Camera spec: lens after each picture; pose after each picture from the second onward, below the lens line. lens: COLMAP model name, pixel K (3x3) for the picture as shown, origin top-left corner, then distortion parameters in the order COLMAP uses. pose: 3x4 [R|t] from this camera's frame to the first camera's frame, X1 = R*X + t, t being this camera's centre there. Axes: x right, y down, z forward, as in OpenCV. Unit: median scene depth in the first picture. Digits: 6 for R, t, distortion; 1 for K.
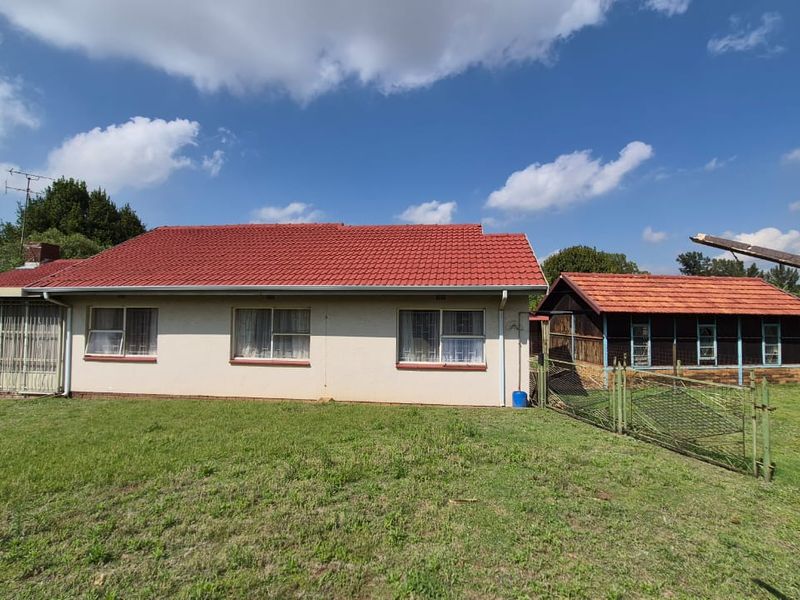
lens RADIAL K [[454.6, 0, 401.8], [0, 454.6, 301.6], [0, 0, 1]] dist [-0.018913, 0.001899]
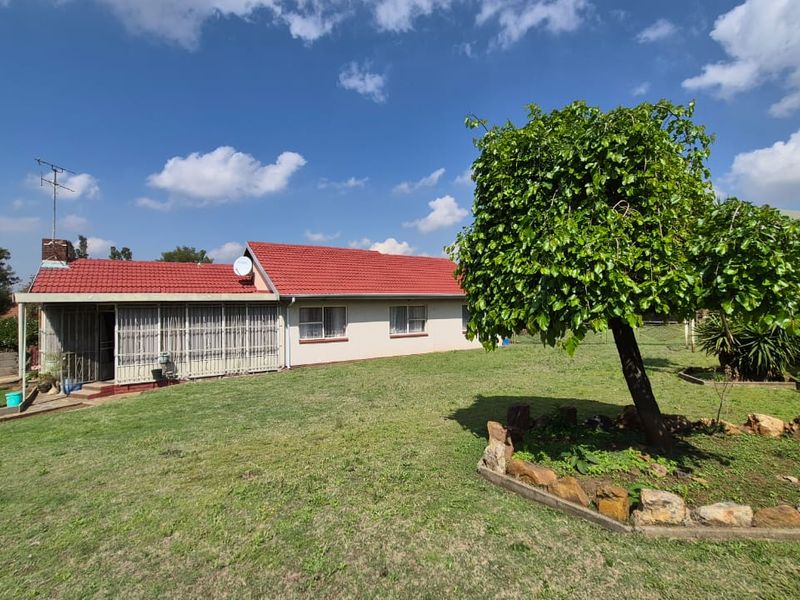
lens RADIAL K [[429.2, 0, 397.3], [0, 429.2, 304.4], [0, 0, 1]] dist [0.014973, -0.000508]
pose [[0.756344, -0.018933, 0.653900, -1.305544], [-0.002725, 0.999481, 0.032091, -0.040526], [-0.654169, -0.026054, 0.755900, -0.248878]]
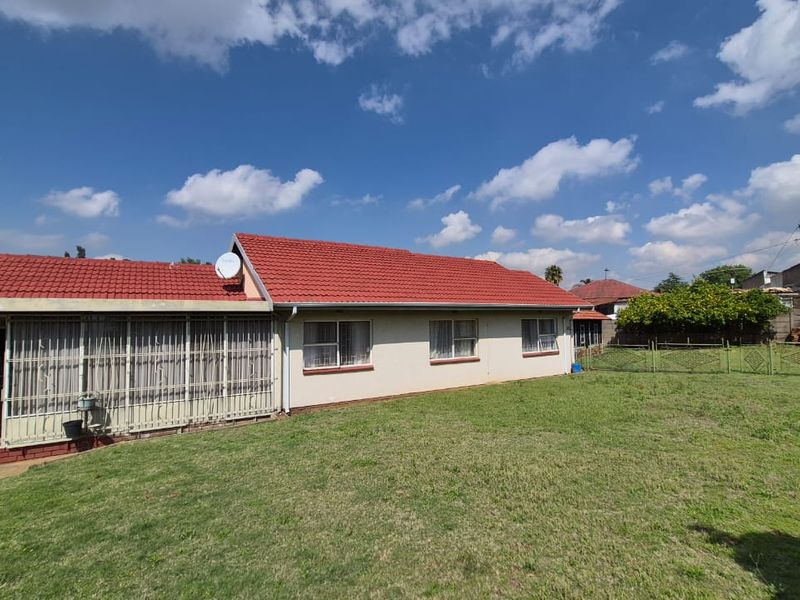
lens RADIAL K [[429.2, 0, 405.2], [0, 429.2, 299.6], [0, 0, 1]] dist [0.014973, -0.000508]
pose [[0.766533, 0.012146, 0.642090, -1.089947], [-0.002265, 0.999866, -0.016211, -0.021469], [-0.642201, 0.010972, 0.766458, 0.111252]]
